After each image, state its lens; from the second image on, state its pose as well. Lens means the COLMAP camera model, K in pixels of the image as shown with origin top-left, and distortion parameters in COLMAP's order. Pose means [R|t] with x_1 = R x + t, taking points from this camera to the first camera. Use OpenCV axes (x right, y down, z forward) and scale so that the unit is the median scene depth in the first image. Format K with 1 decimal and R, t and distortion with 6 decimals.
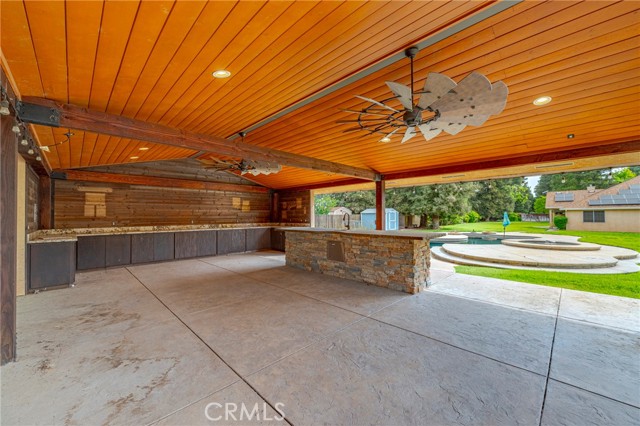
lens RADIAL K [[252.1, 0, 318.1], [0, 252.1, 212.5], [0, 0, 1]] dist [-0.001671, -0.000156]
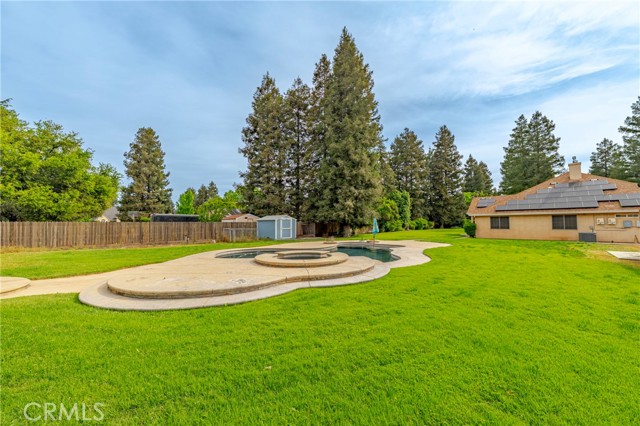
lens RADIAL K [[252.1, 0, 319.8], [0, 252.1, 212.6], [0, 0, 1]] dist [-0.001671, -0.000156]
pose [[0.999521, -0.003308, 0.030771, 0.388088], [0.004225, 0.999547, -0.029790, 0.003061], [-0.030659, 0.029906, 0.999082, 0.081152]]
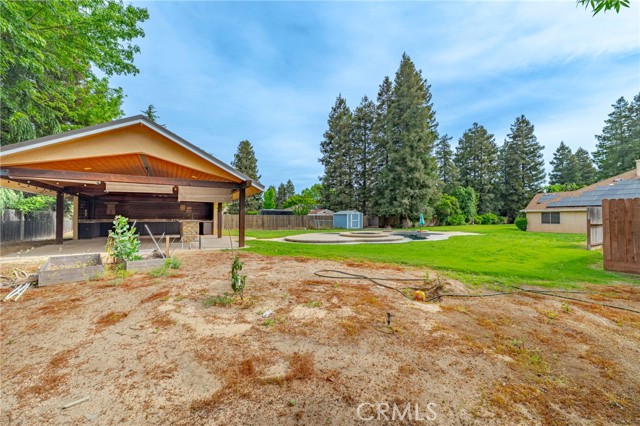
lens RADIAL K [[252.1, 0, 318.4], [0, 252.1, 211.9], [0, 0, 1]] dist [-0.001671, -0.000156]
pose [[0.970347, 0.000321, -0.241716, 0.415684], [-0.002419, 0.999962, -0.008383, 0.001772], [0.241704, 0.008720, 0.970311, -0.216731]]
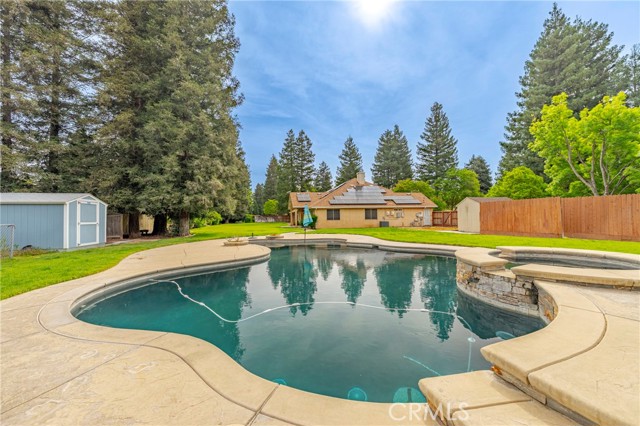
lens RADIAL K [[252.1, 0, 321.1], [0, 252.1, 213.7], [0, 0, 1]] dist [-0.001671, -0.000156]
pose [[0.537865, 0.007431, 0.842998, 0.150163], [0.003017, 0.999938, -0.010740, 0.022621], [-0.843026, 0.008319, 0.537809, 0.449497]]
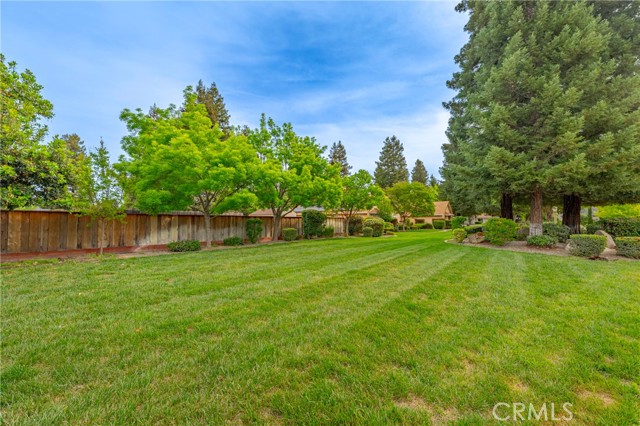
lens RADIAL K [[252.1, 0, 321.7], [0, 252.1, 213.3], [0, 0, 1]] dist [-0.001671, -0.000156]
pose [[0.990437, 0.002668, 0.137939, 1.033772], [0.000129, 0.999795, -0.020266, 0.005394], [-0.137965, 0.020090, 0.990233, -0.437047]]
